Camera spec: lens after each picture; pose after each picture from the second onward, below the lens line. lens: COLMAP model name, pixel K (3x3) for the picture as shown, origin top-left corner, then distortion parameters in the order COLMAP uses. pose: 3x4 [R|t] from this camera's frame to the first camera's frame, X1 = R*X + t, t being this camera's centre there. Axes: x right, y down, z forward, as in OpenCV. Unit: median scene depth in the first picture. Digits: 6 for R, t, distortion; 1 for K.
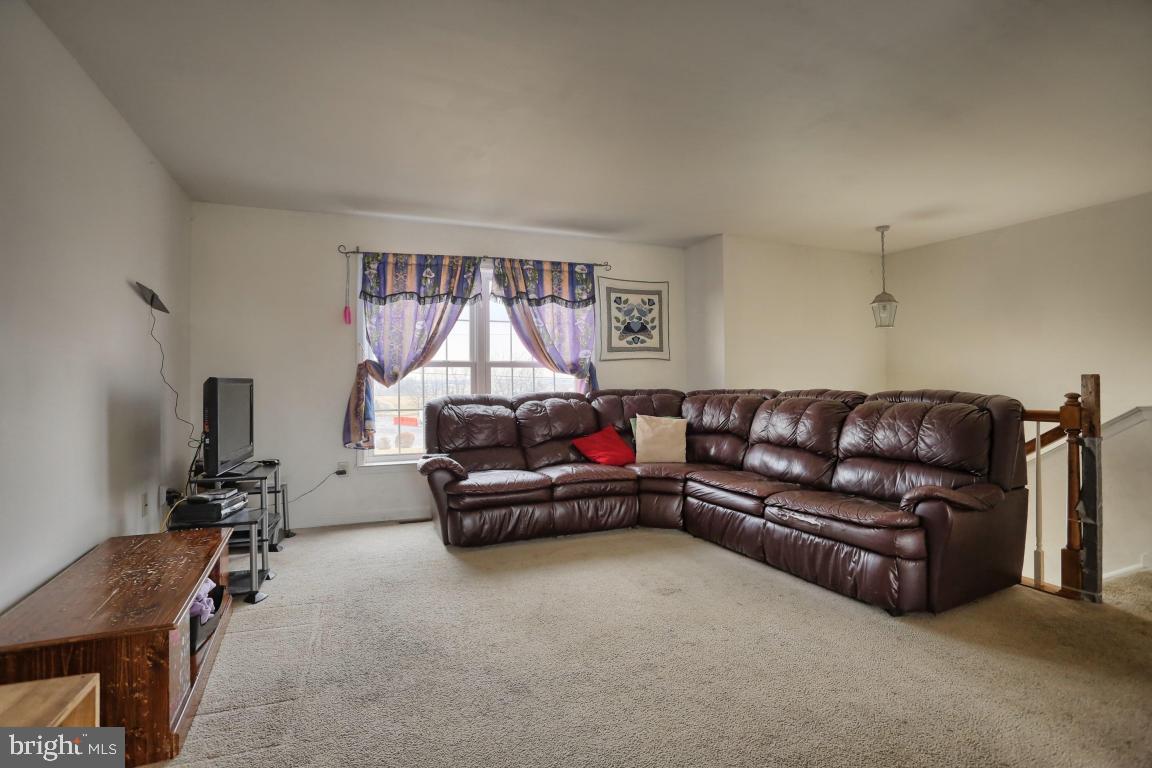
lens RADIAL K [[561.6, 0, 576.8], [0, 561.6, 383.7], [0, 0, 1]] dist [-0.040483, 0.013388]
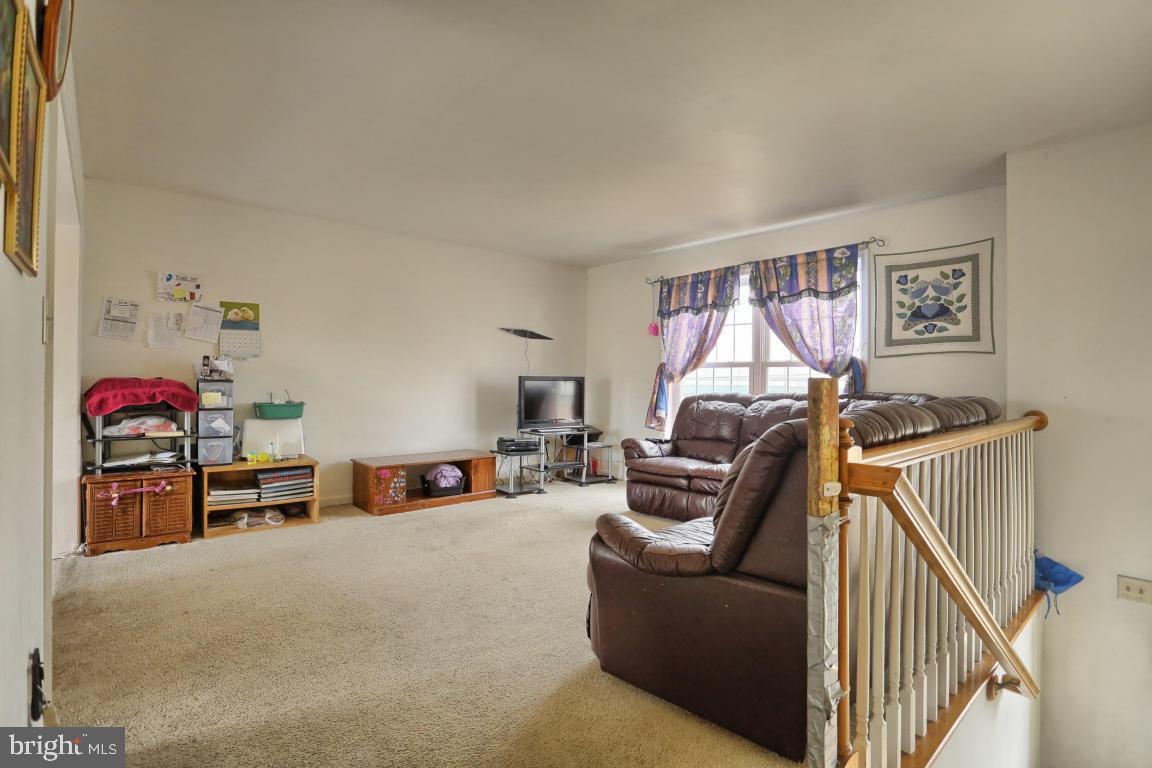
lens RADIAL K [[561.6, 0, 577.6], [0, 561.6, 375.0], [0, 0, 1]] dist [-0.040483, 0.013388]
pose [[0.338121, 0.001145, -0.941102, 0.695275], [-0.015220, 0.999875, -0.004252, -0.005068], [0.940980, 0.015762, 0.338096, 0.330291]]
